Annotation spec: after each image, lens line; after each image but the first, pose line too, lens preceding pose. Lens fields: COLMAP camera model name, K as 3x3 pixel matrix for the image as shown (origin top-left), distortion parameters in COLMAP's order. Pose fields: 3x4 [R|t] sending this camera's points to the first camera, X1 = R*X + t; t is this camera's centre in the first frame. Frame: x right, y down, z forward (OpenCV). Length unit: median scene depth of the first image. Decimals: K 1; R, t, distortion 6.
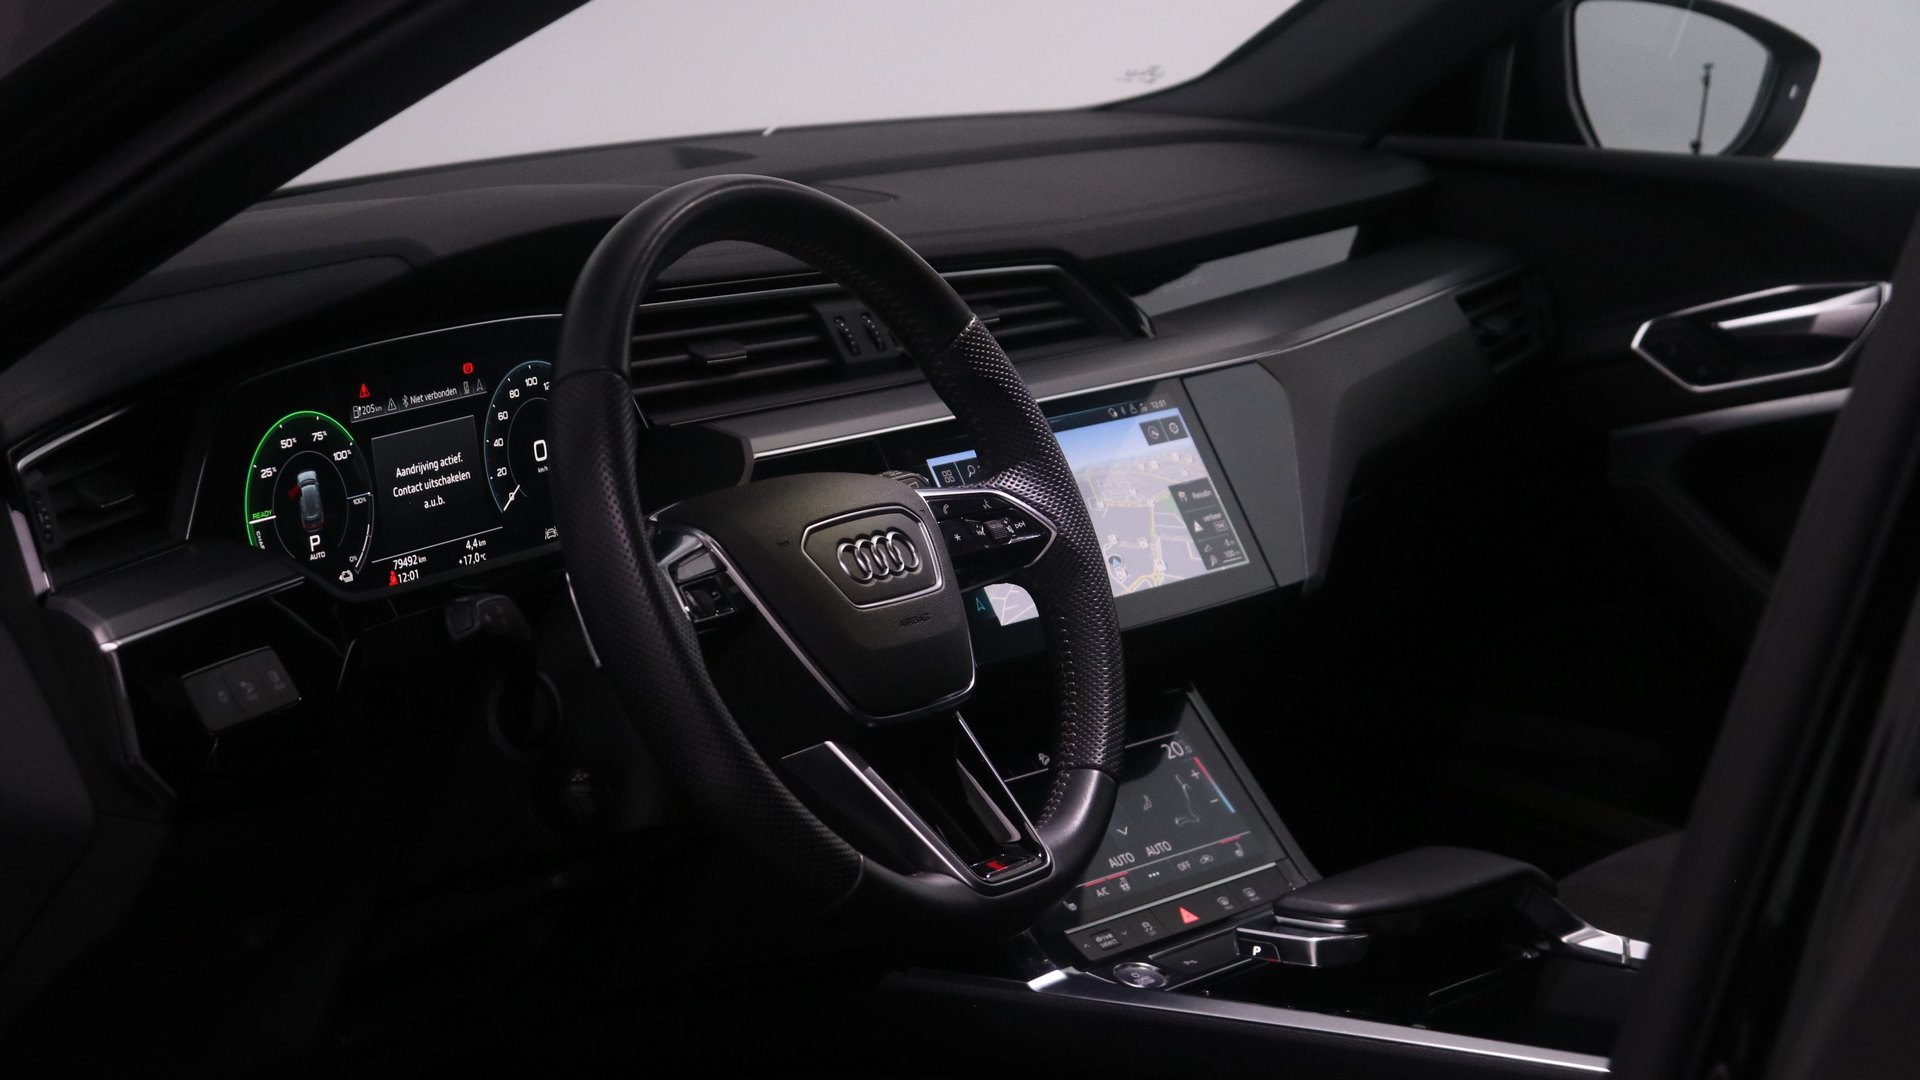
lens RADIAL K [[4607.7, 0, 960.0], [0, 4607.7, 540.0], [0, 0, 1]] dist [-0.022345, -0.023919]
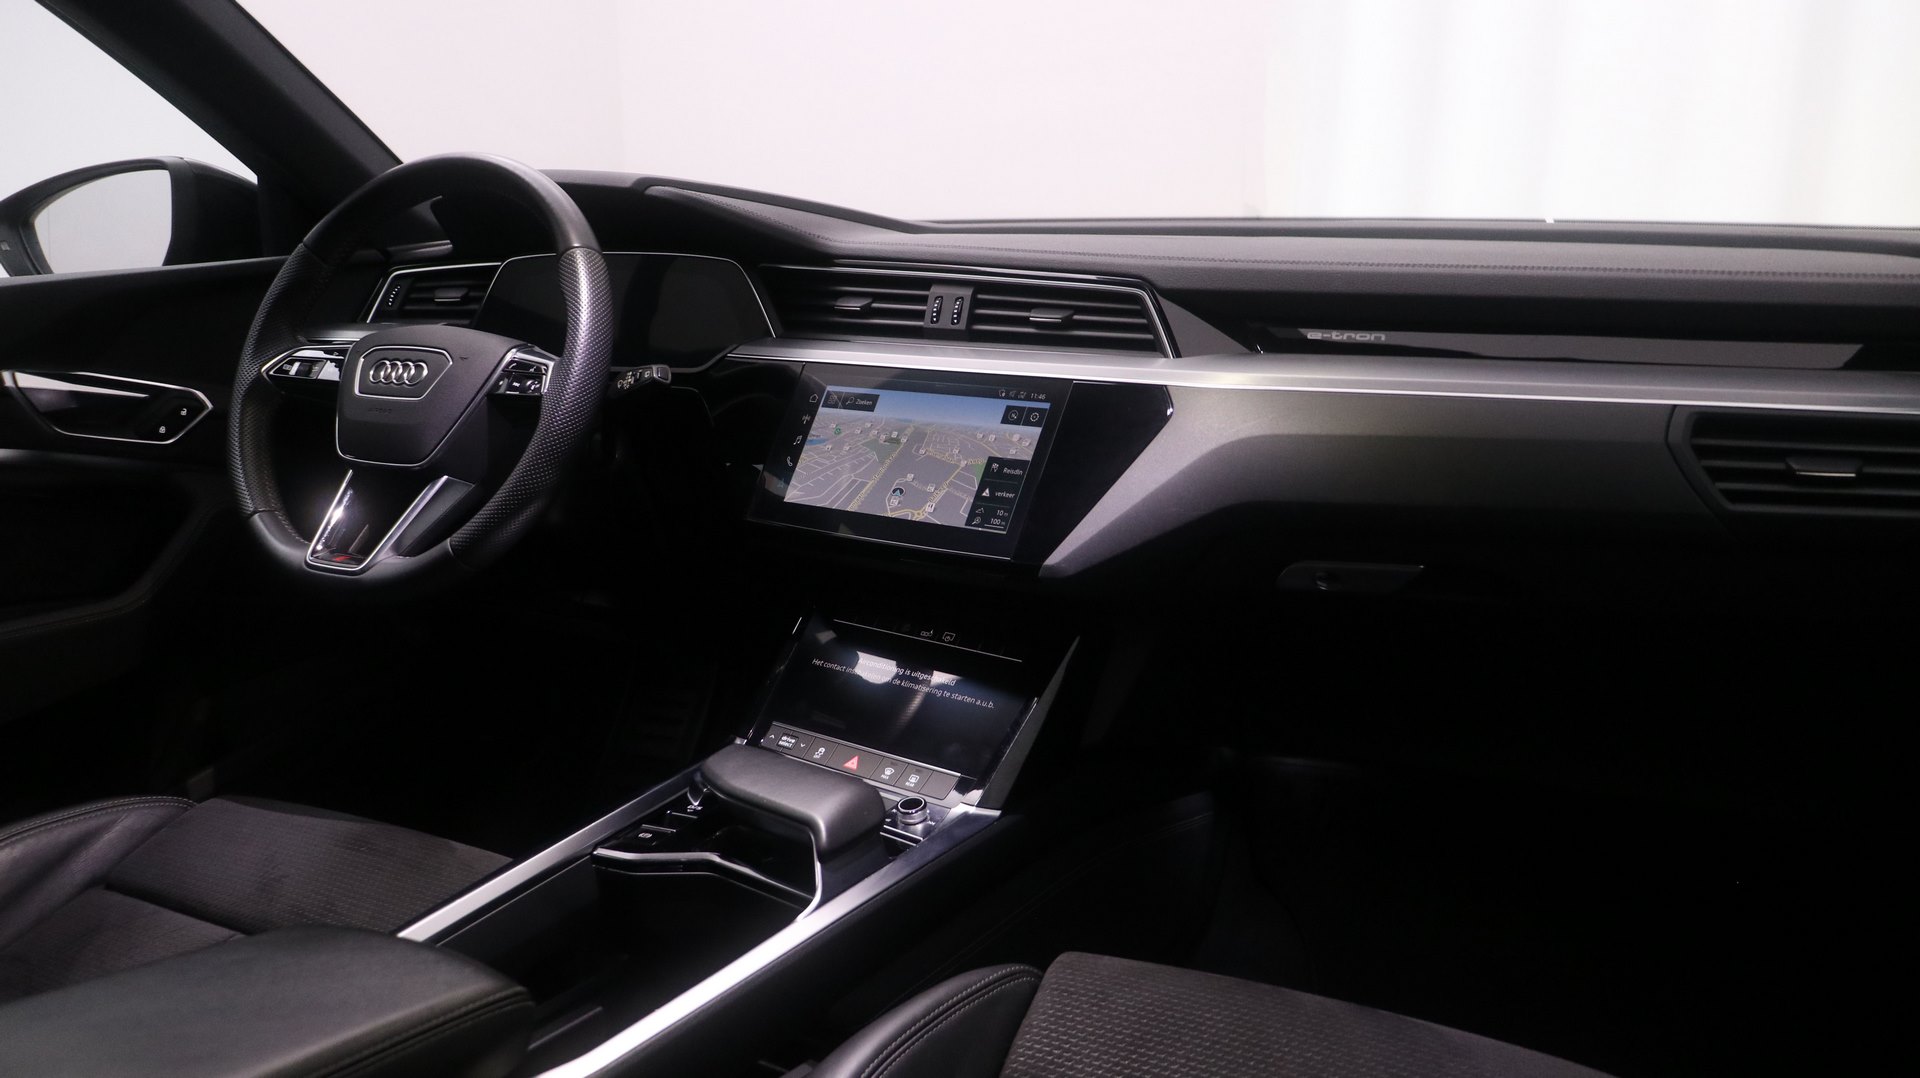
lens RADIAL K [[1518.3, 0, 903.7], [0, 1518.3, 541.1], [0, 0, 1]] dist [0.037477, 0.002124]
pose [[0.023713, 0.217272, -0.975823, 0.448345], [-0.181570, 0.960800, 0.209515, -0.071211], [0.983092, 0.172212, 0.062234, 0.954138]]
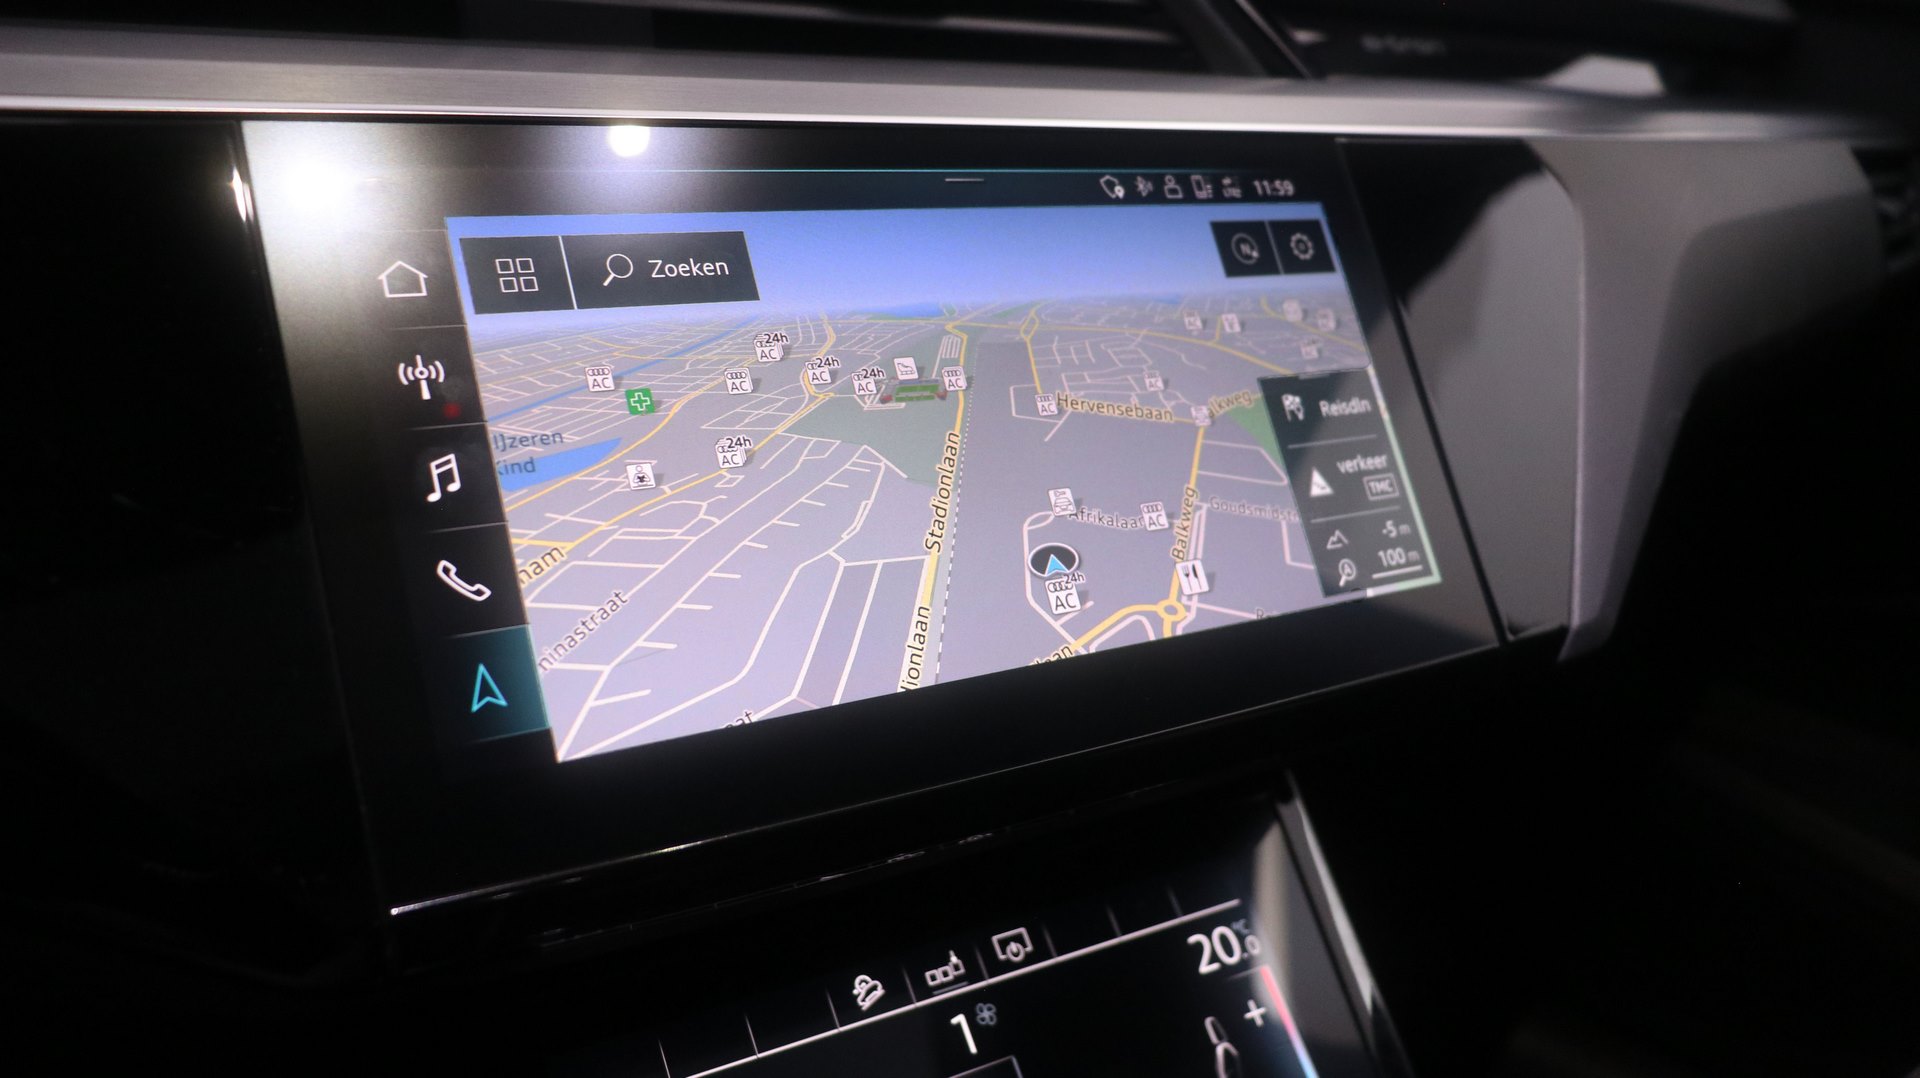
lens RADIAL K [[1551.0, 0, 960.0], [0, 1551.0, 539.0], [0, 0, 1]] dist [0.000247, -0.001789]
pose [[0.958732, 0.129966, -0.252866, 0.056414], [-0.104591, 0.988258, 0.111383, -0.010140], [0.264373, -0.080339, 0.961068, 0.857146]]
